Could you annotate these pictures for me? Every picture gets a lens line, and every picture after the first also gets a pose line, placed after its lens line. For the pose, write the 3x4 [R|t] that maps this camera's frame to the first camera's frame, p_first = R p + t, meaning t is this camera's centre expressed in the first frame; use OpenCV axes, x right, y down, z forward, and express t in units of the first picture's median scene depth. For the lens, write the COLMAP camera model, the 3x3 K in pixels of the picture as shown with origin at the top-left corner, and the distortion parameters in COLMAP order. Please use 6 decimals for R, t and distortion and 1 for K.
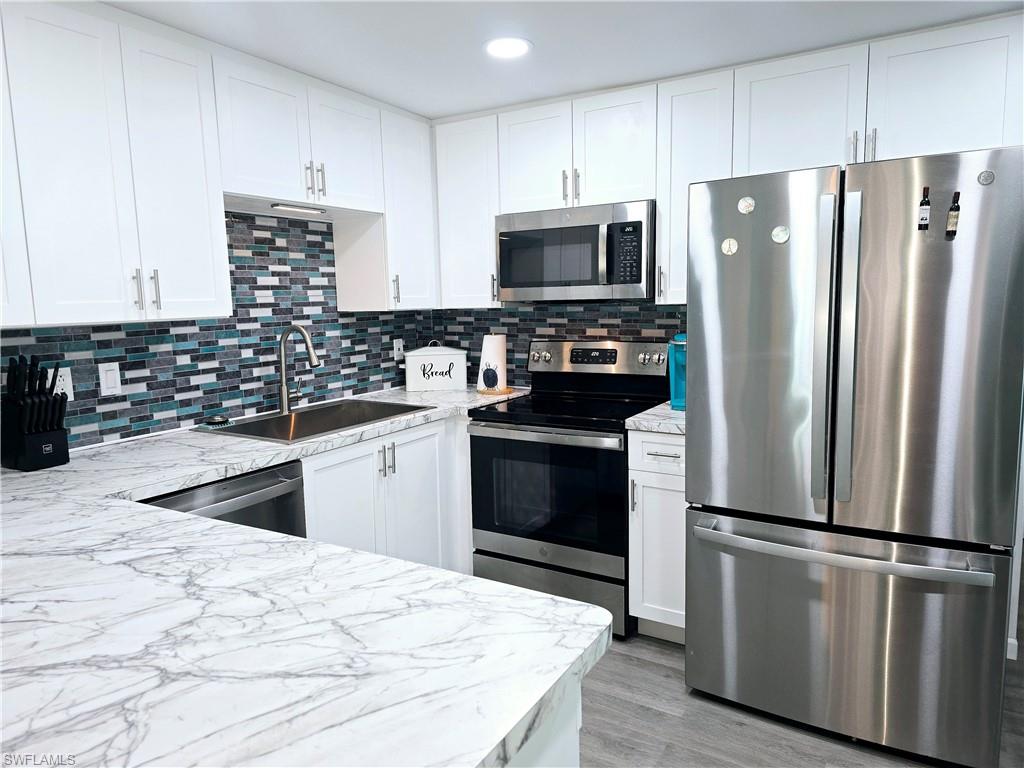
lens RADIAL K [[685.6, 0, 511.9], [0, 685.6, 386.0], [0, 0, 1]] dist [0.061531, -0.054196]
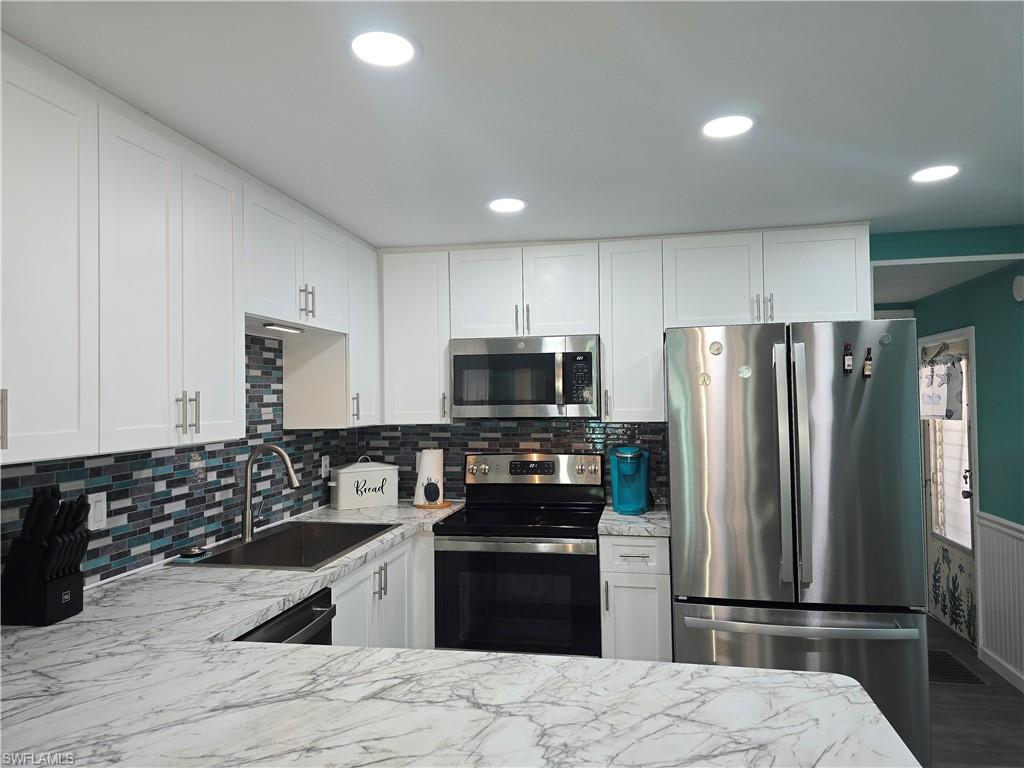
lens RADIAL K [[685.6, 0, 517.7], [0, 685.6, 383.9], [0, 0, 1]] dist [0.061531, -0.054196]
pose [[0.936521, 0.017690, 0.350164, -0.358232], [0.038316, 0.987581, -0.152370, -0.013476], [-0.348511, 0.156114, 0.924212, -0.025235]]
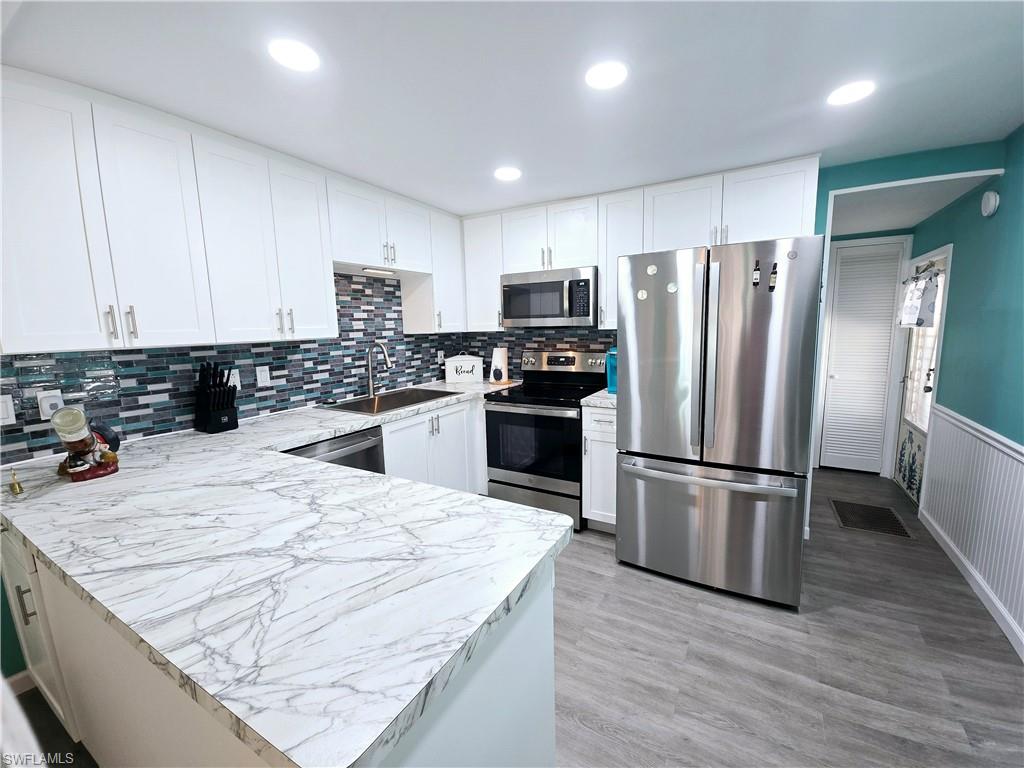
lens RADIAL K [[418.1, 0, 522.4], [0, 418.1, 380.8], [0, 0, 1]] dist [0.001800, -0.002653]
pose [[0.999593, -0.004410, 0.028179, -0.000811], [0.004302, 0.999983, 0.003901, -0.000589], [-0.028196, -0.003778, 0.999595, 0.006576]]
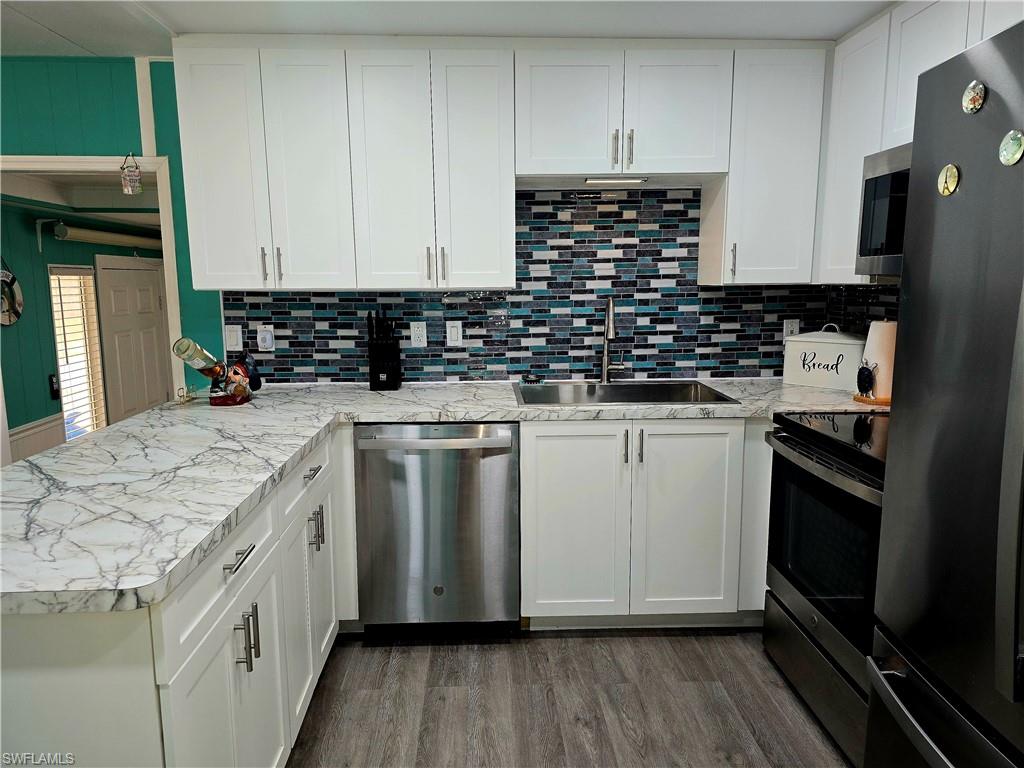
lens RADIAL K [[685.6, 0, 506.0], [0, 685.6, 387.9], [0, 0, 1]] dist [0.061531, -0.054196]
pose [[0.546180, 0.148589, -0.824384, 0.492495], [-0.112690, 0.988229, 0.103460, -0.048354], [0.830053, 0.036392, 0.556496, 0.345825]]
